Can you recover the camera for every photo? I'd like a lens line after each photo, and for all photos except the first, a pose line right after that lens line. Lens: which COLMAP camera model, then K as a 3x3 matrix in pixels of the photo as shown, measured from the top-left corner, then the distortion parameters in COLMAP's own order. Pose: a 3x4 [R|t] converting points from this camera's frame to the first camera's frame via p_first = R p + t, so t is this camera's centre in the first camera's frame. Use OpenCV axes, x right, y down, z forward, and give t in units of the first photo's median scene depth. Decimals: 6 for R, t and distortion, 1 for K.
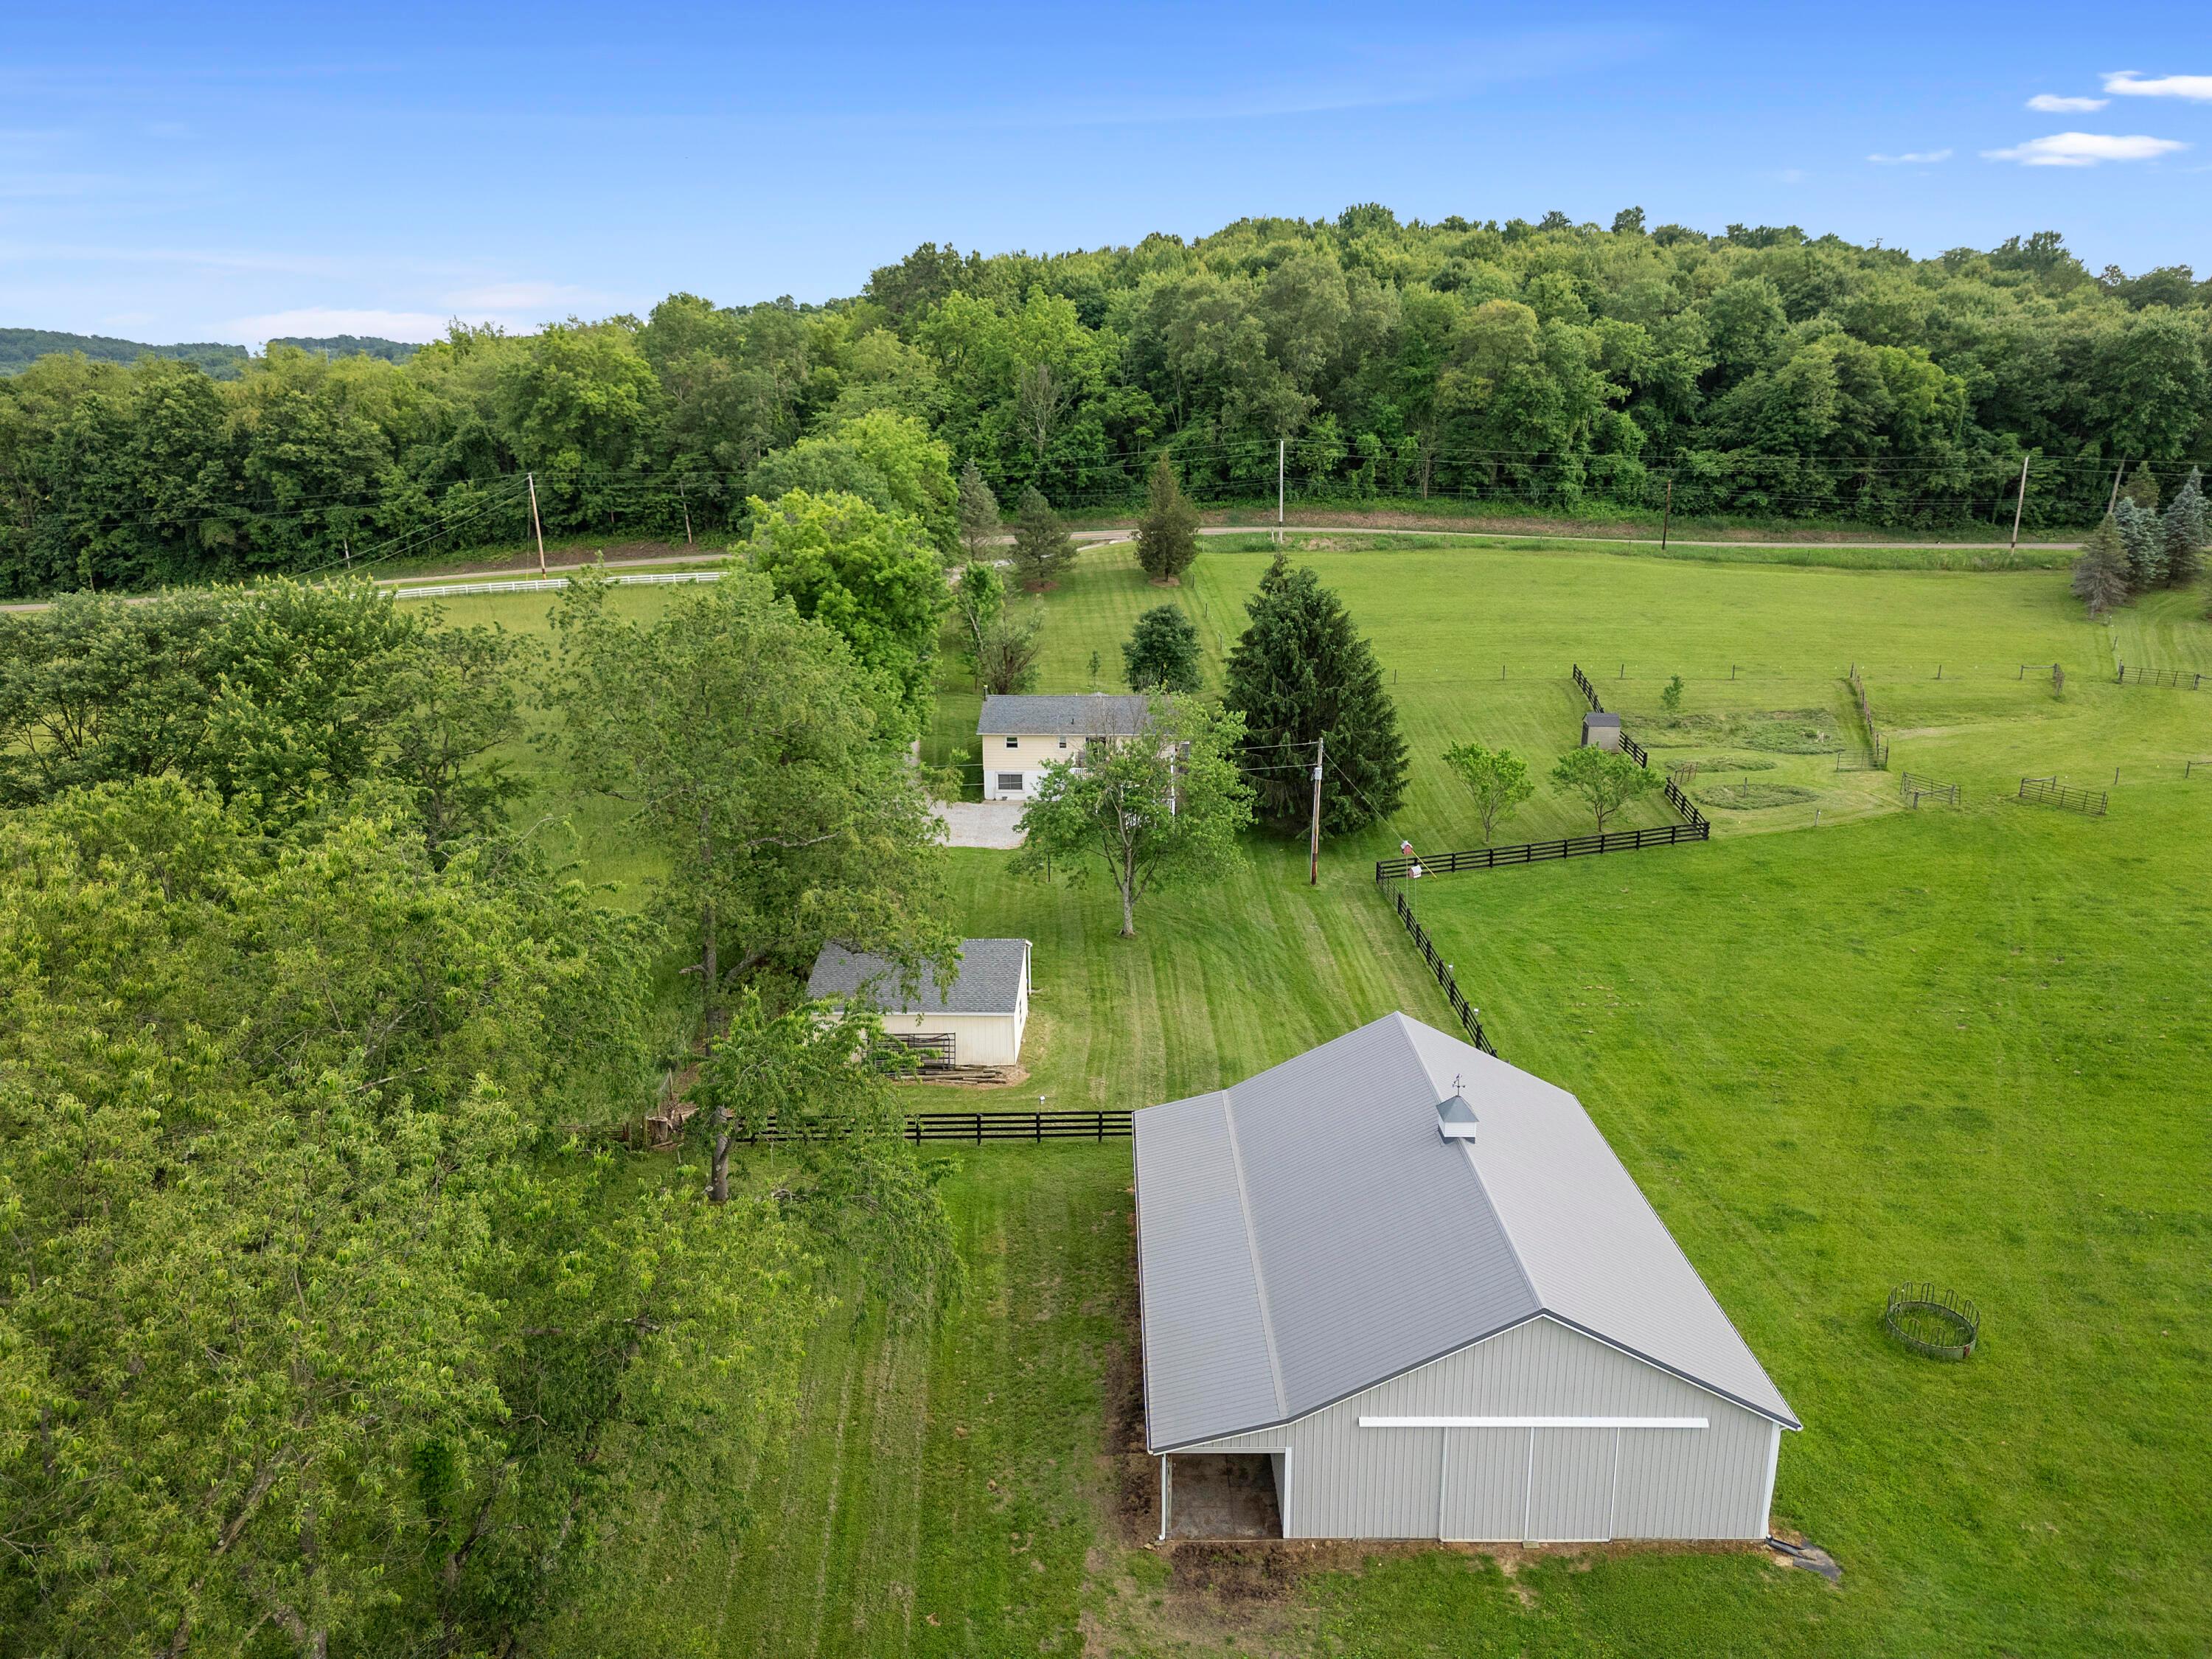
lens RADIAL K [[1537.5, 0, 1106.0], [0, 1537.5, 829.5], [0, 0, 1]] dist [0.067473, -0.071783]
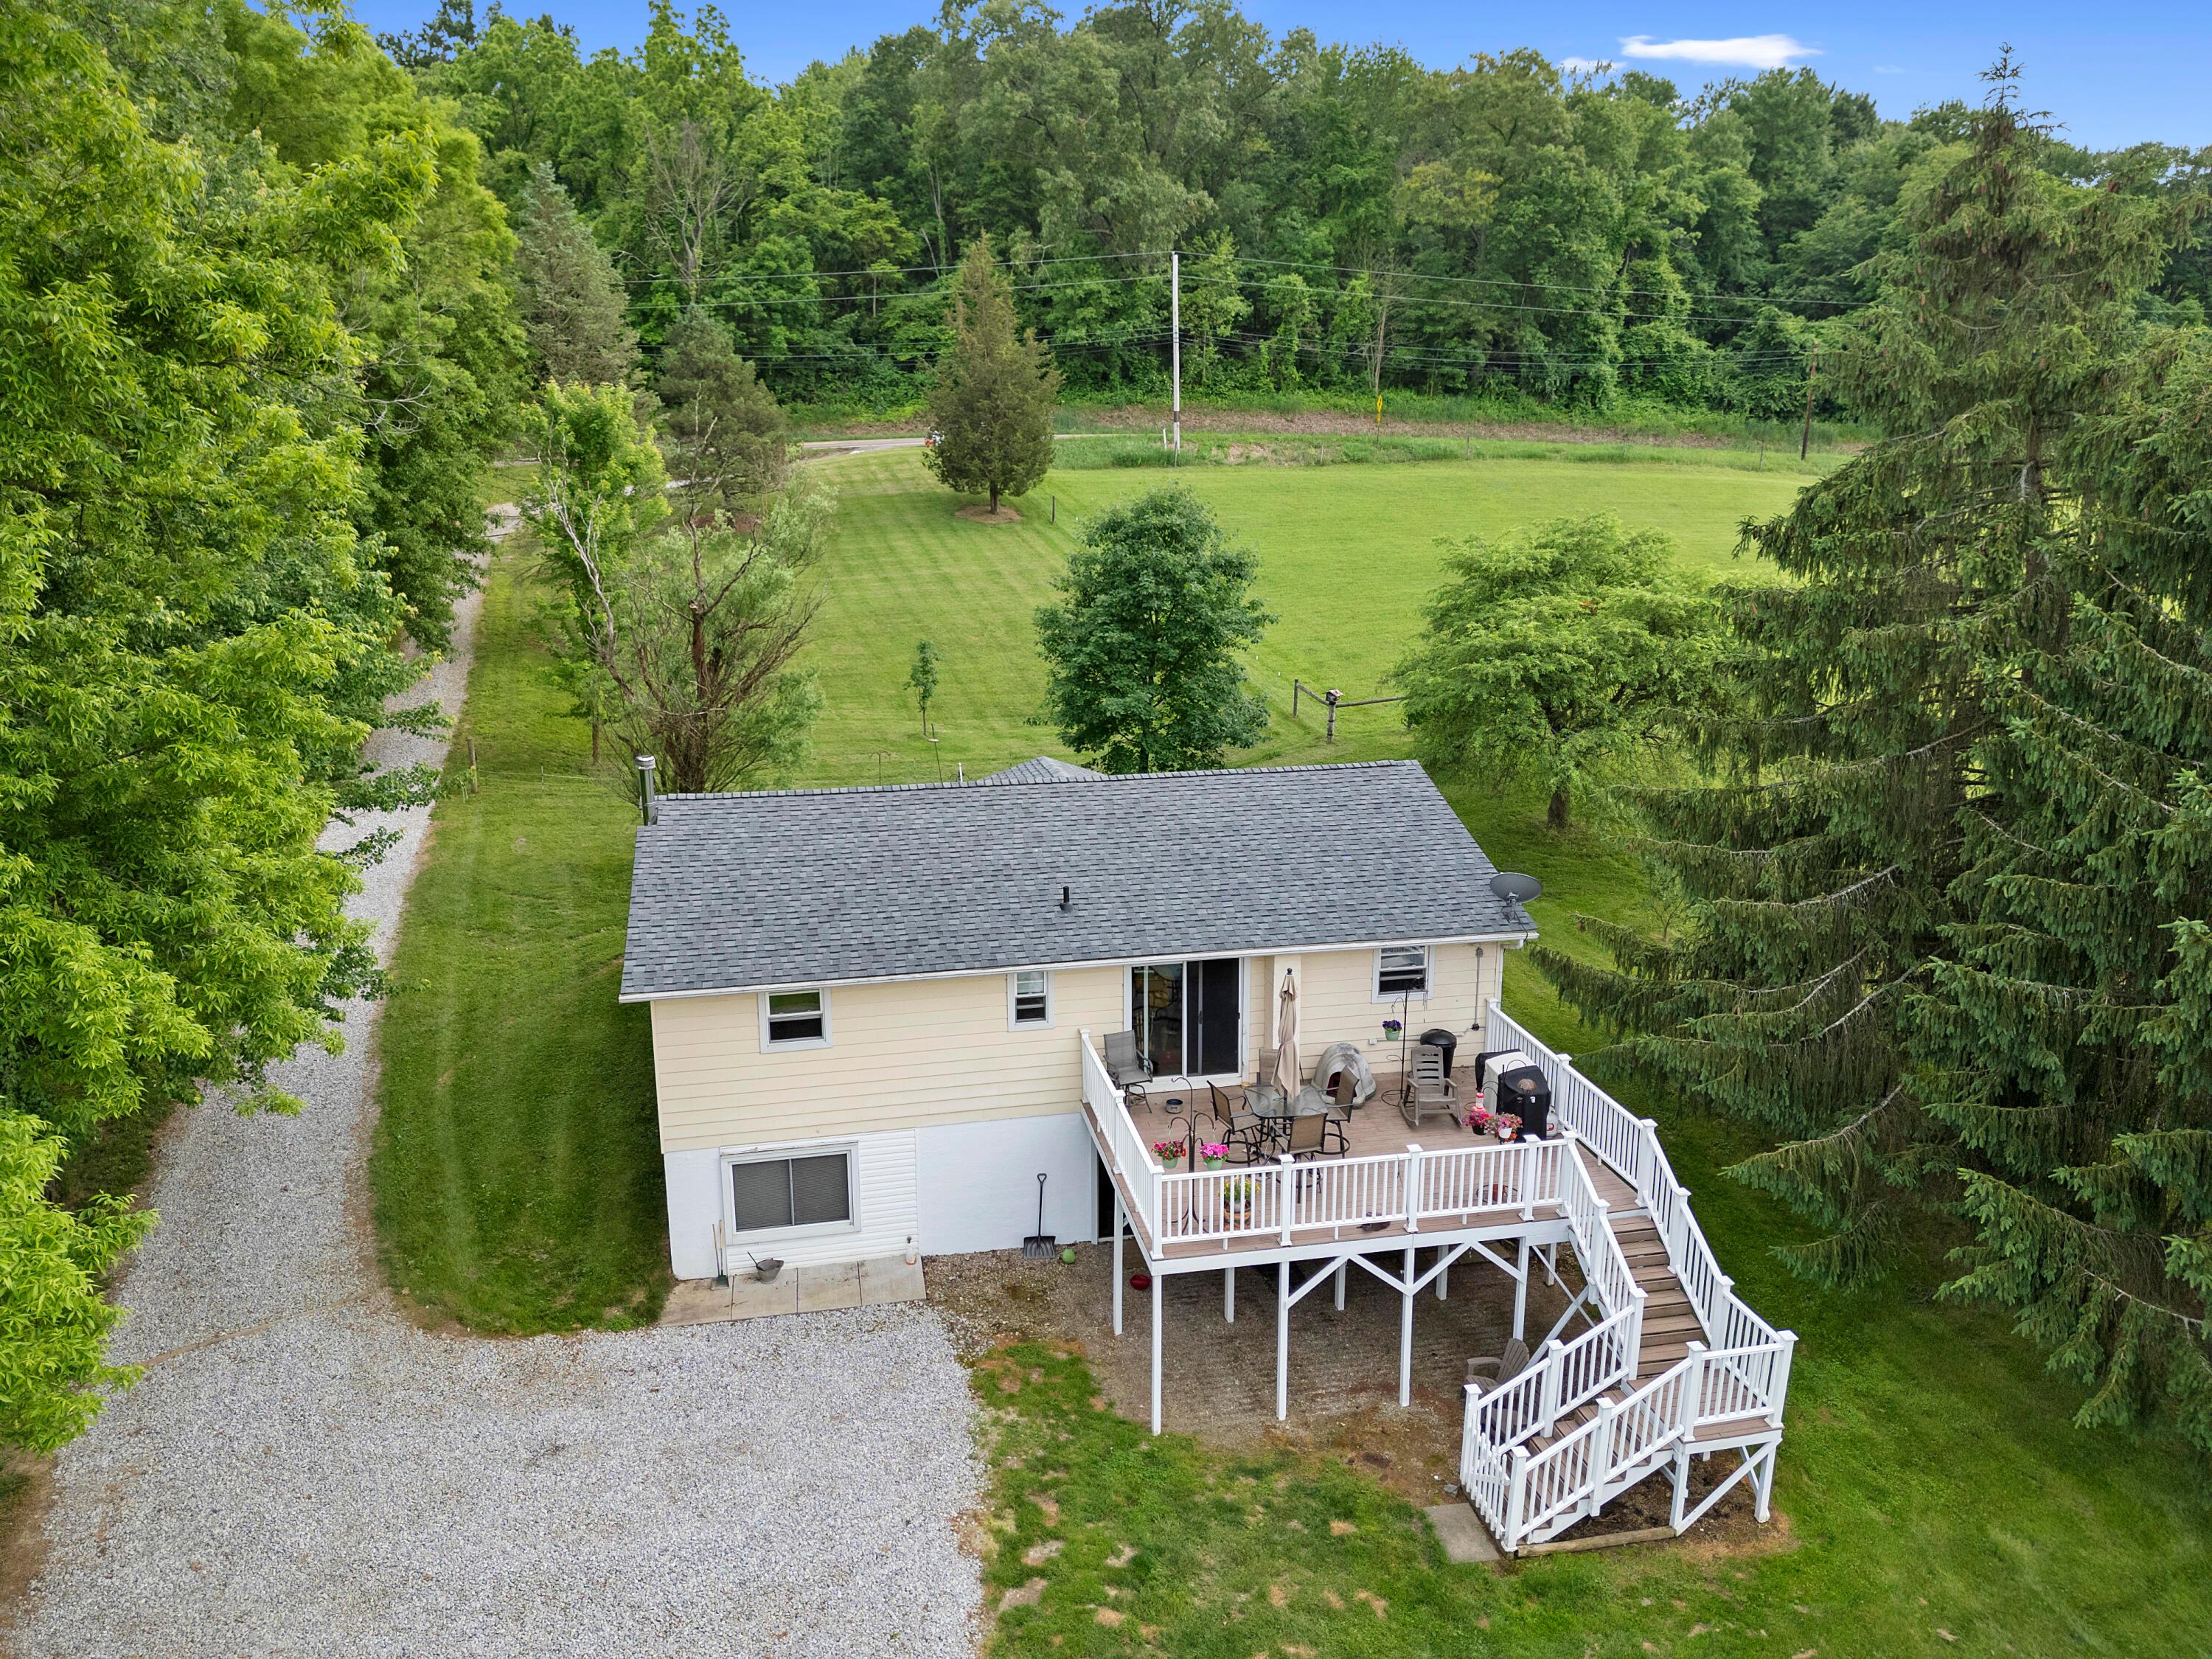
lens RADIAL K [[1537.5, 0, 1106.0], [0, 1537.5, 829.5], [0, 0, 1]] dist [0.067473, -0.071783]
pose [[0.970568, -0.057470, 0.233870, -0.040966], [0.063291, 0.997842, -0.017457, -0.045924], [-0.232362, 0.031745, 0.972111, 0.469893]]
